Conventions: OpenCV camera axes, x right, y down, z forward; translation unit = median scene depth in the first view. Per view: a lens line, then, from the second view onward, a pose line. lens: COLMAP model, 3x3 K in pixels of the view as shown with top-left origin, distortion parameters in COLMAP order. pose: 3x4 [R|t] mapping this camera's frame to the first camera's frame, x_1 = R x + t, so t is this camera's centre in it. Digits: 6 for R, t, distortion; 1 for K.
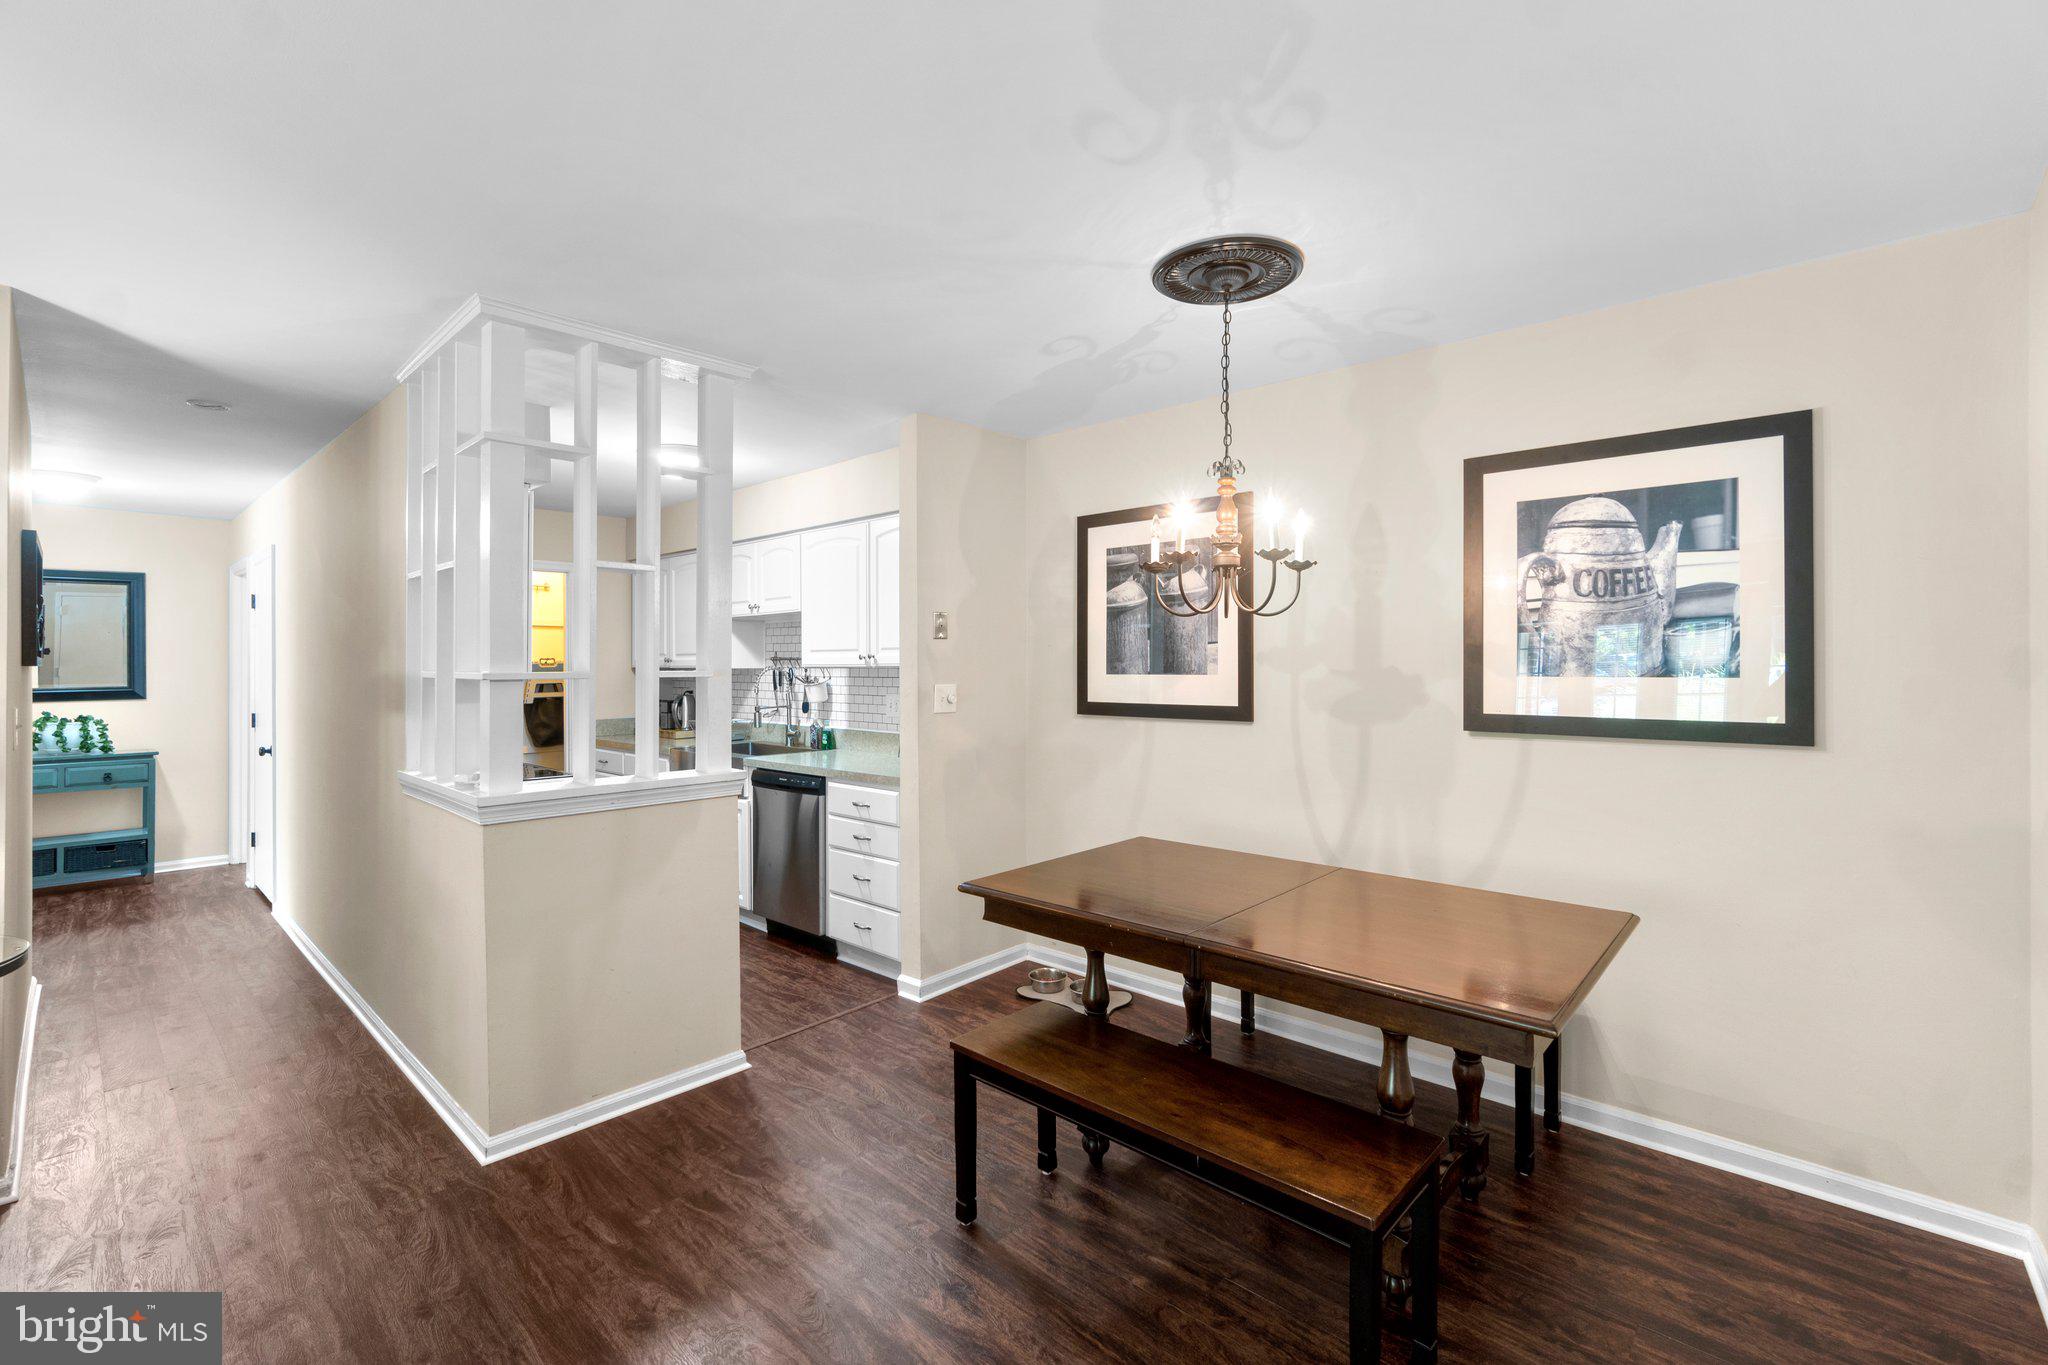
lens RADIAL K [[895.1, 0, 1027.9], [0, 895.1, 666.0], [0, 0, 1]] dist [-0.000907, 0.001955]
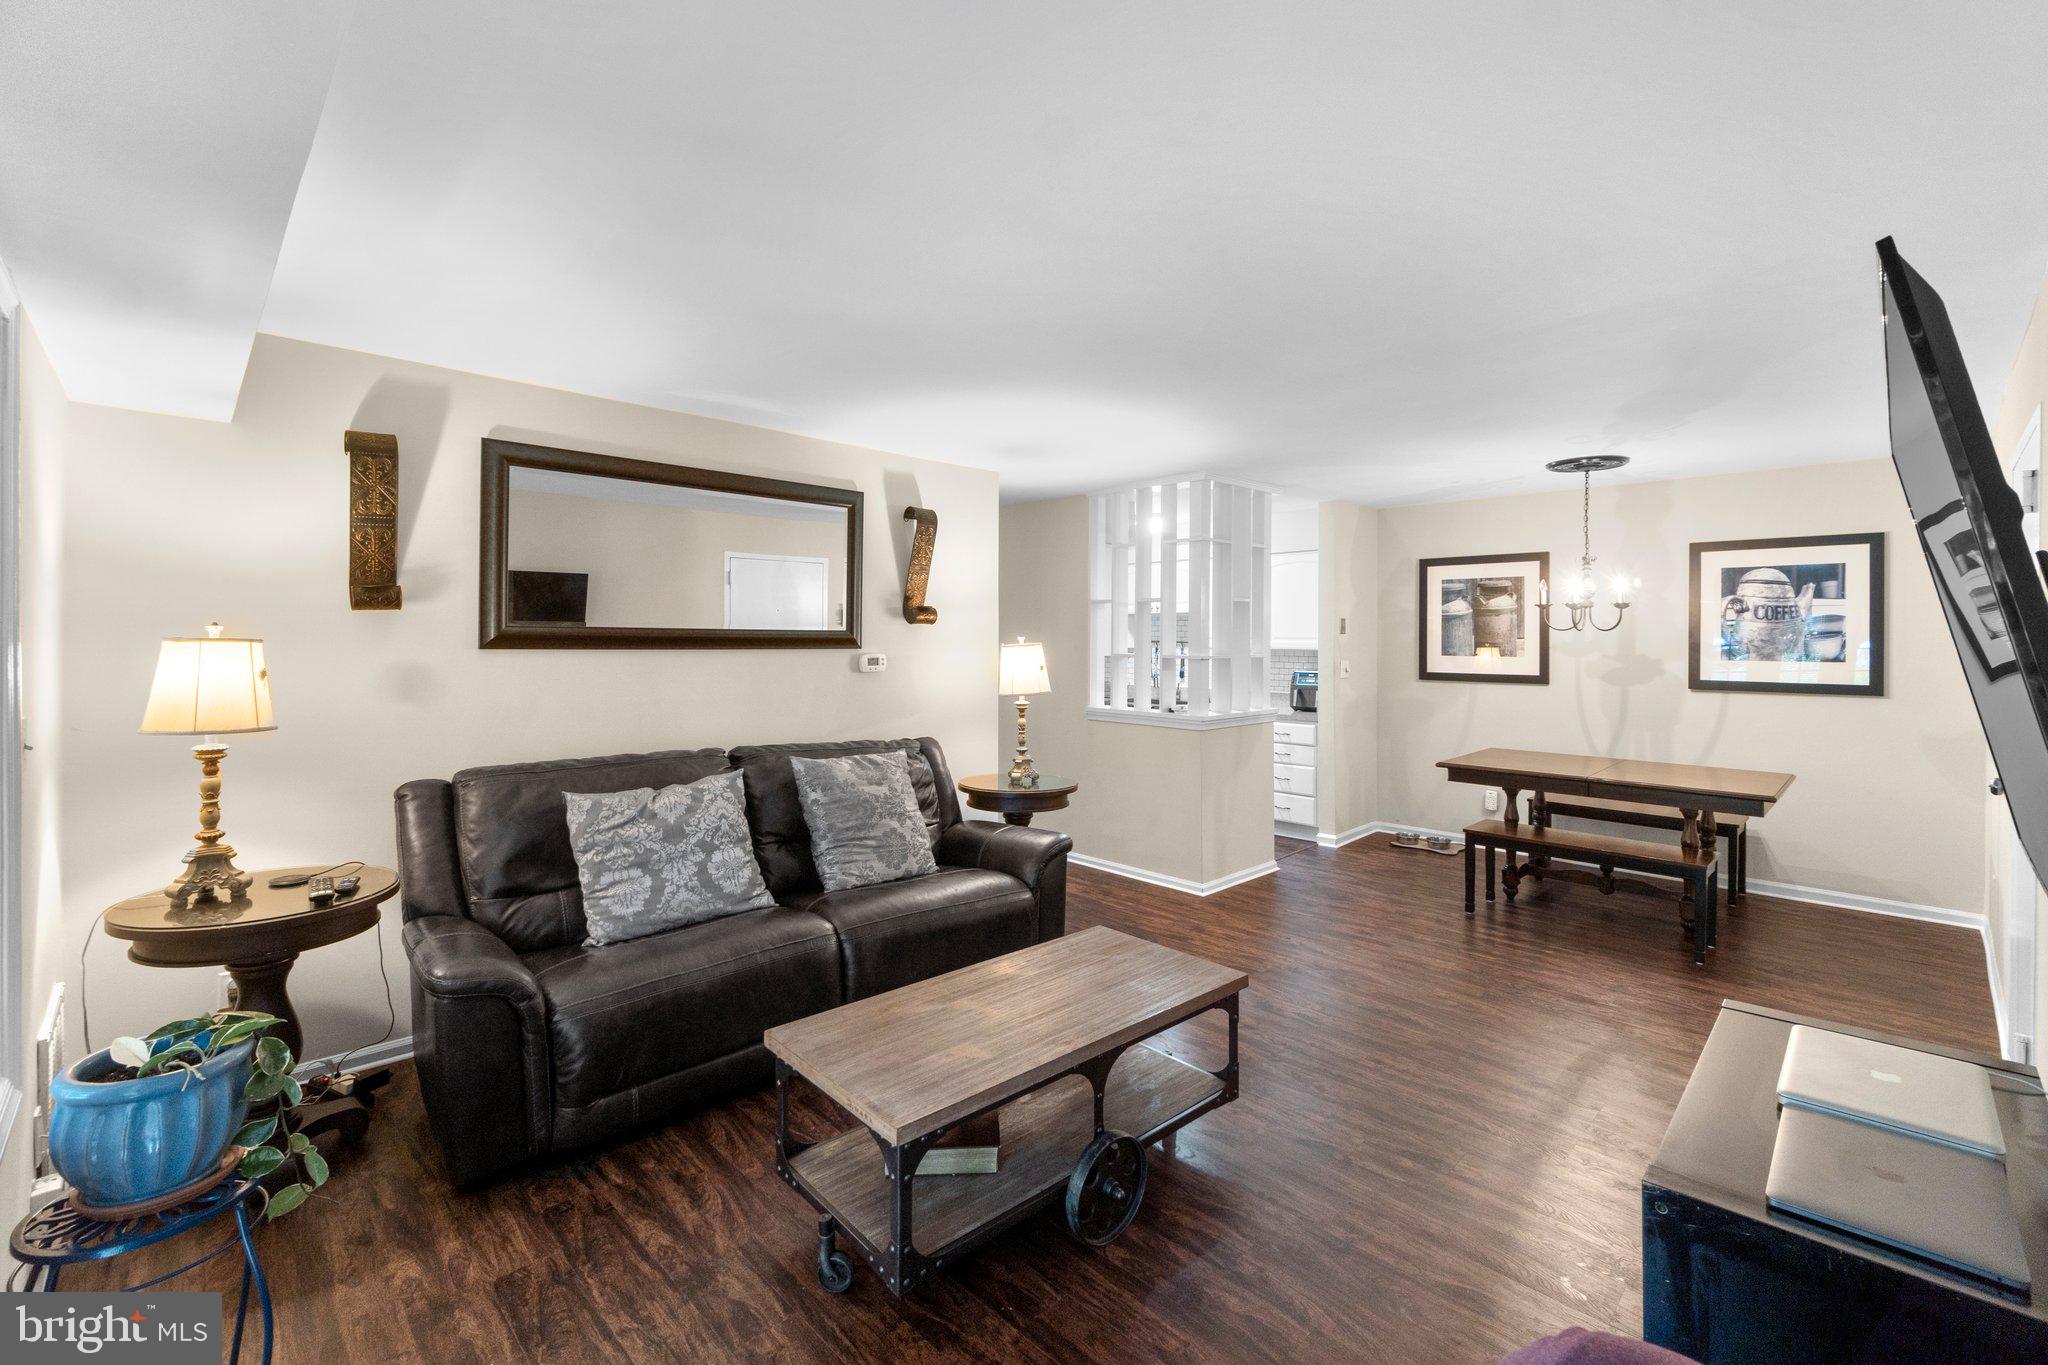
lens RADIAL K [[895.1, 0, 1031.5], [0, 895.1, 638.3], [0, 0, 1]] dist [-0.000907, 0.001955]
pose [[0.998754, 0.005483, -0.049595, -0.603811], [-0.005259, 0.999975, 0.004659, -0.027223], [0.049619, -0.004392, 0.998759, -0.712252]]
